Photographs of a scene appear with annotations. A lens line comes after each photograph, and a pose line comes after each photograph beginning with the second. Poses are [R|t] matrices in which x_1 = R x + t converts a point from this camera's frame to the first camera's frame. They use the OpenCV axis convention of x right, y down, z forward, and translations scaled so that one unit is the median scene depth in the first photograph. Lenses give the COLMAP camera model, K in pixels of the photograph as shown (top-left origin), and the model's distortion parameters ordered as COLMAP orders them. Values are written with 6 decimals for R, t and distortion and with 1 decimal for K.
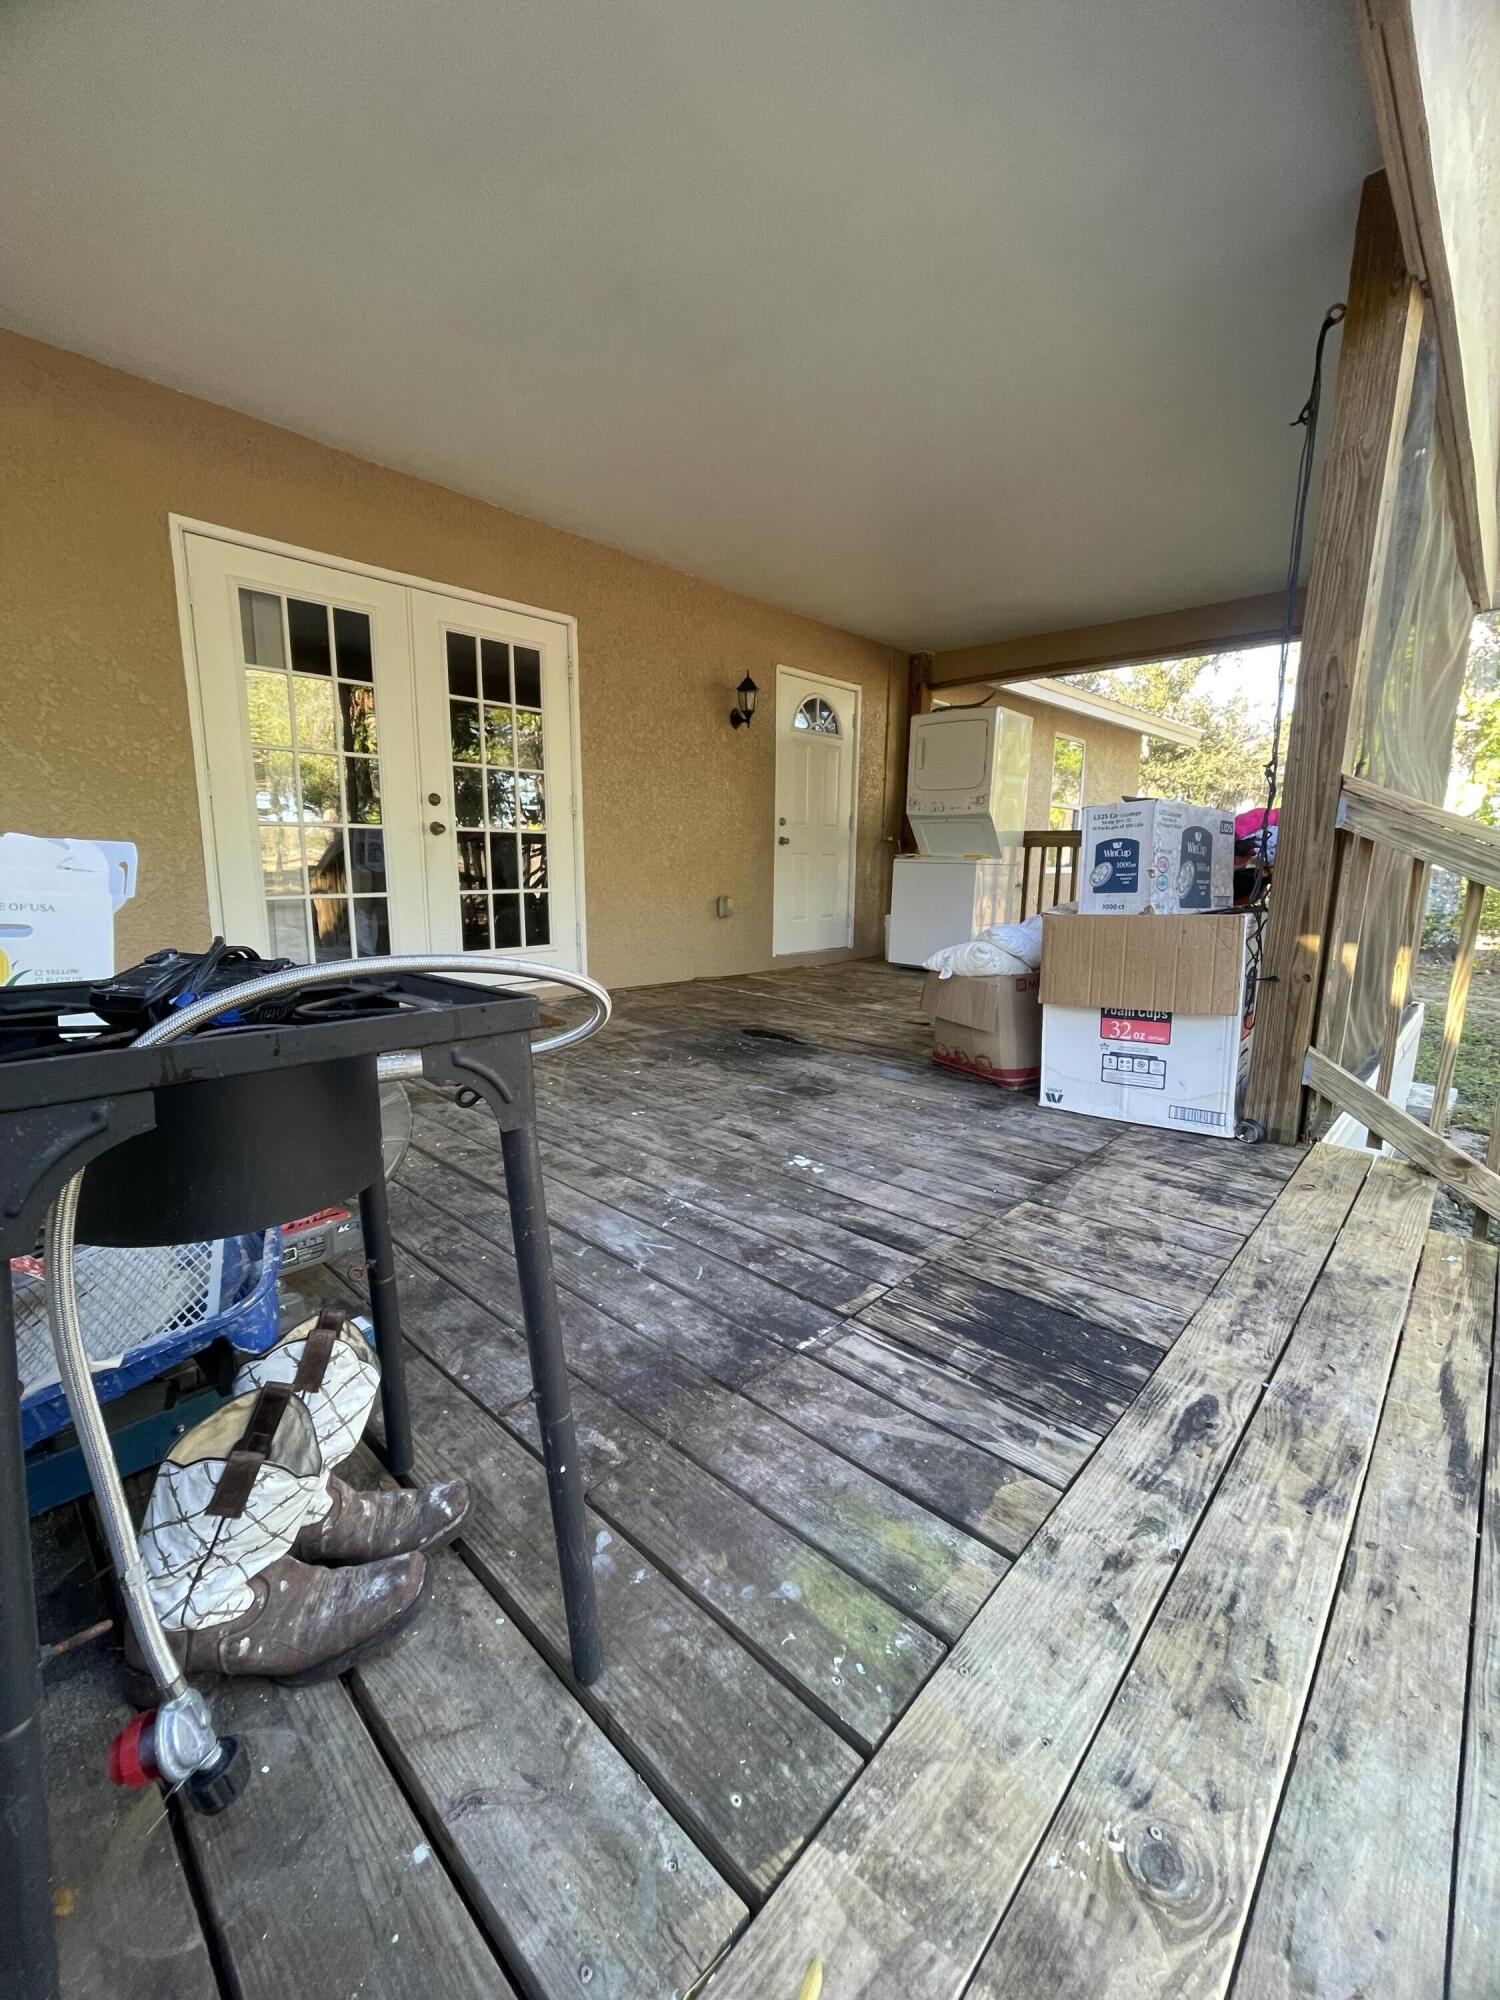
lens RADIAL K [[807.0, 0, 740.9], [0, 807.0, 998.3], [0, 0, 1]] dist [-0.005091, -0.000064]
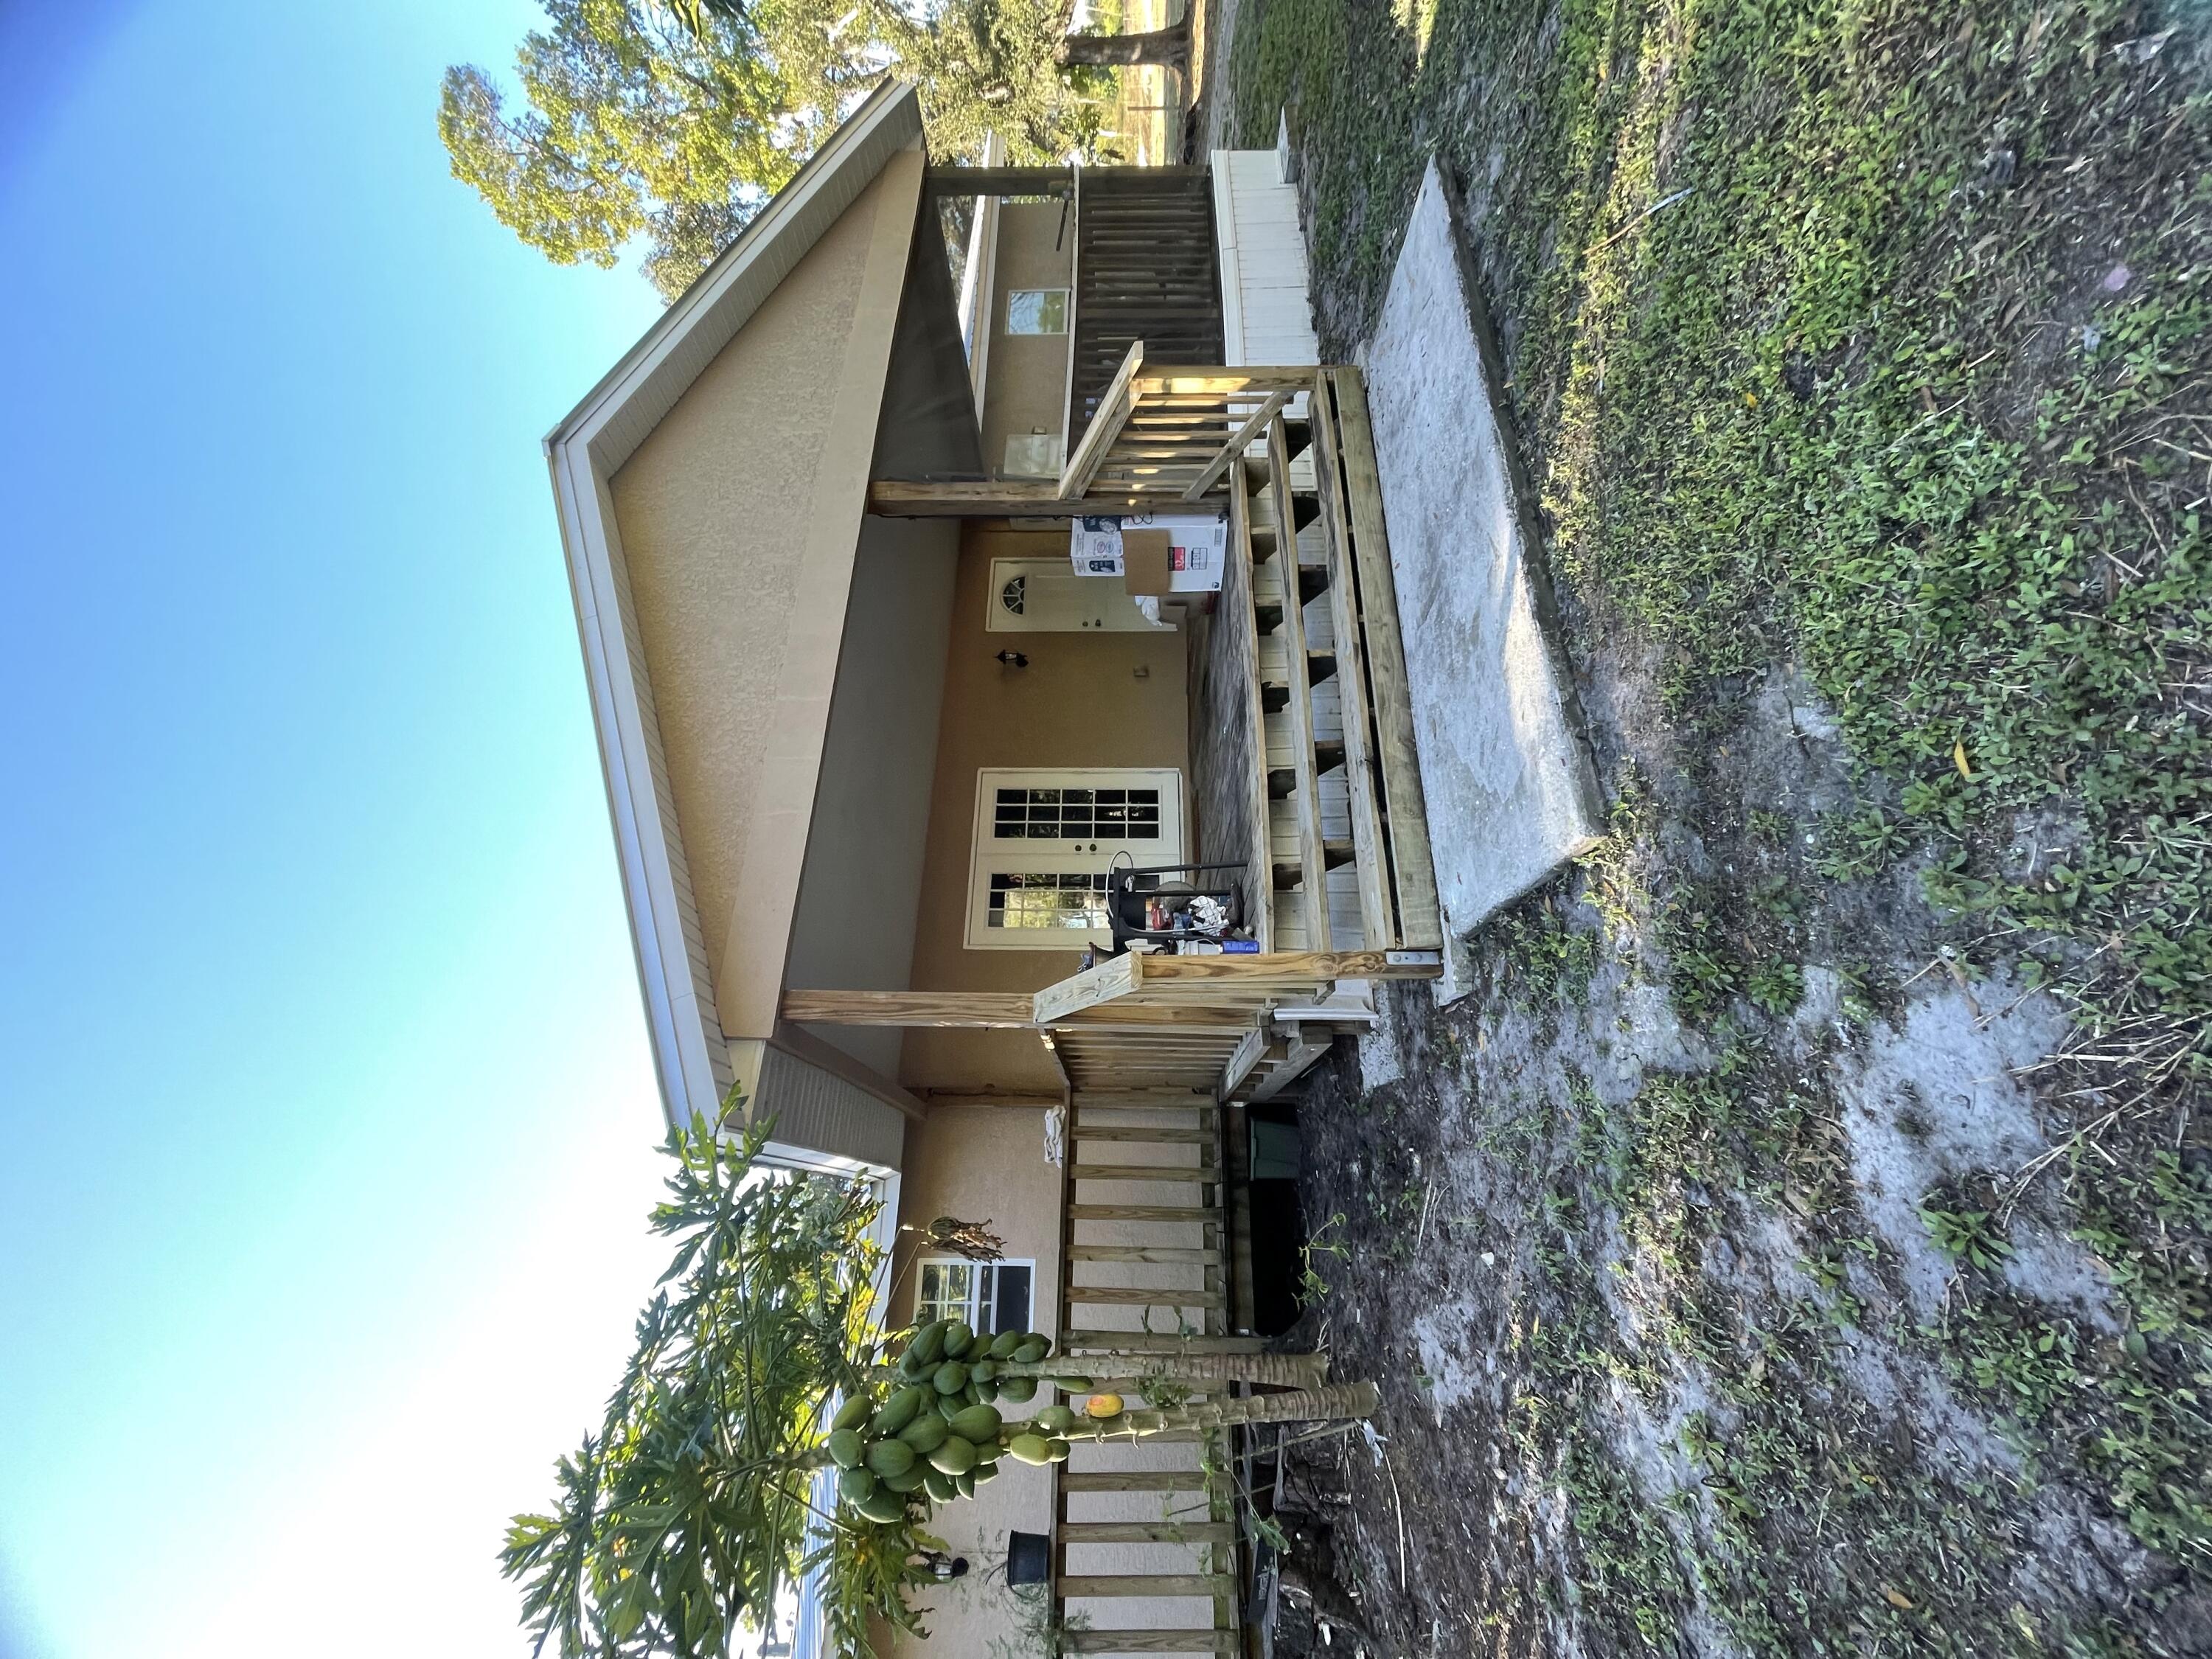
lens RADIAL K [[892.6, 0, 1113.3], [0, 892.6, 827.0], [0, 0, 1]] dist [-0.005091, -0.000064]
pose [[-0.014207, -0.928677, -0.370617, 0.430869], [0.982418, 0.056041, -0.178085, 0.199780], [0.186154, -0.366631, 0.911553, -0.854890]]
